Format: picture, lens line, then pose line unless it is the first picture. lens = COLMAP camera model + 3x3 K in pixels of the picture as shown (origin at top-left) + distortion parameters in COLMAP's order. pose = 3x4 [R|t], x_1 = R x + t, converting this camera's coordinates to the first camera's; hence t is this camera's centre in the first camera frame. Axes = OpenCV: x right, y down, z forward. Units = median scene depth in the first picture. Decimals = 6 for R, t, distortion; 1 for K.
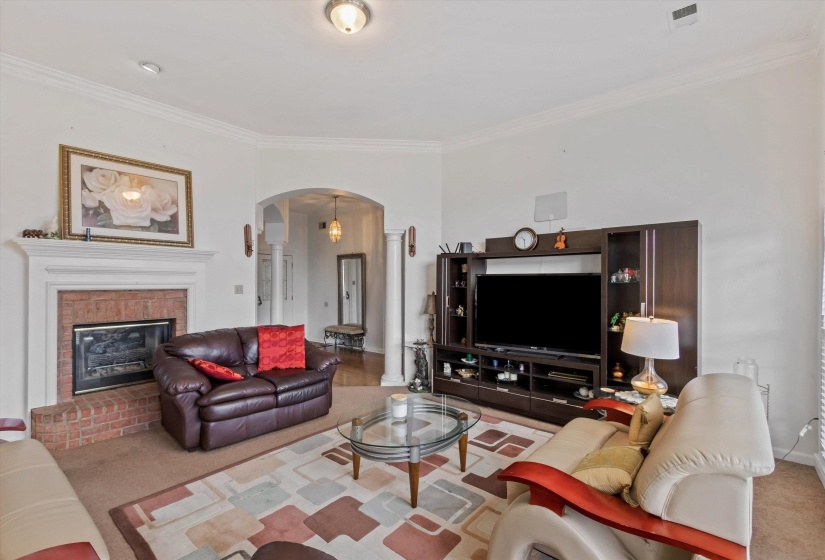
lens RADIAL K [[384.4, 0, 389.6], [0, 384.4, 278.3], [0, 0, 1]] dist [0.005662, 0.000093]
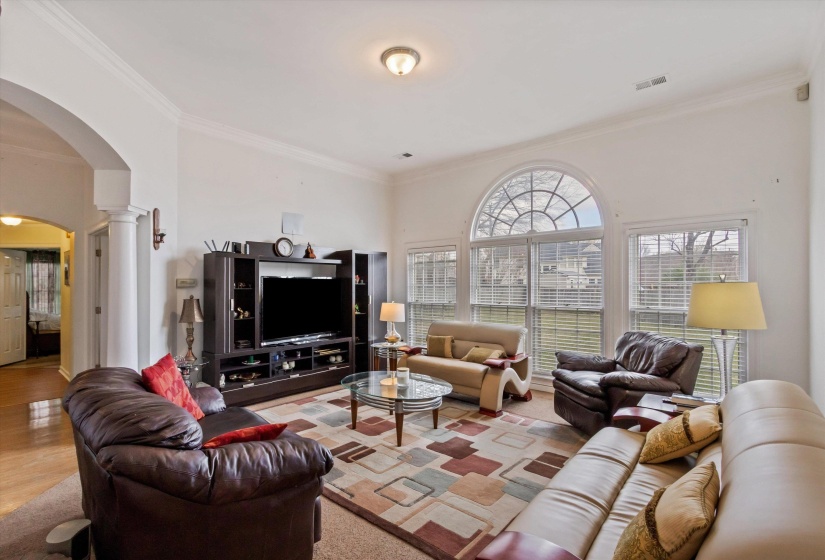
lens RADIAL K [[384.4, 0, 412.1], [0, 384.4, 284.0], [0, 0, 1]] dist [0.005662, 0.000093]
pose [[-0.016656, 0.001070, 0.999861, -0.894489], [-0.011289, 0.999935, -0.001258, 0.007543], [-0.999798, -0.011308, -0.016643, 0.677203]]
